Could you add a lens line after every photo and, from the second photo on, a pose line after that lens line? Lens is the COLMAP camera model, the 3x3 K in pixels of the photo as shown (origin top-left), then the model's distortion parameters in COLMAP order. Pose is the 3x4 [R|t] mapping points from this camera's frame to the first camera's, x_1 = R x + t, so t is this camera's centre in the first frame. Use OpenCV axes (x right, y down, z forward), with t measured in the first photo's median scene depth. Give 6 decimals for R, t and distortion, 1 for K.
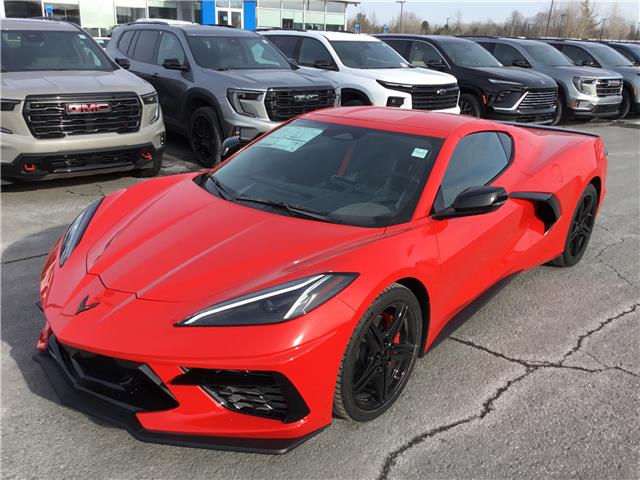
lens RADIAL K [[599.6, 0, 320.0], [0, 599.6, 240.0], [0, 0, 1]] dist [0.099780, -0.181992]
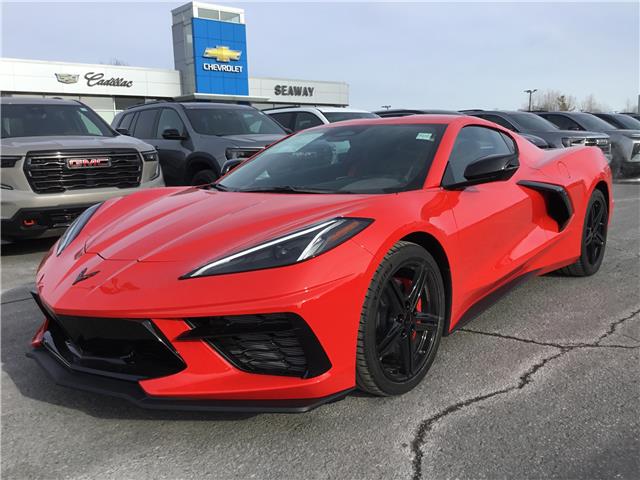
lens RADIAL K [[599.6, 0, 320.0], [0, 599.6, 240.0], [0, 0, 1]] dist [0.099780, -0.181992]
pose [[0.998074, -0.061912, 0.003955, -0.019671], [0.061649, 0.982664, -0.174847, 0.195840], [0.006939, 0.174754, 0.984588, 0.061731]]
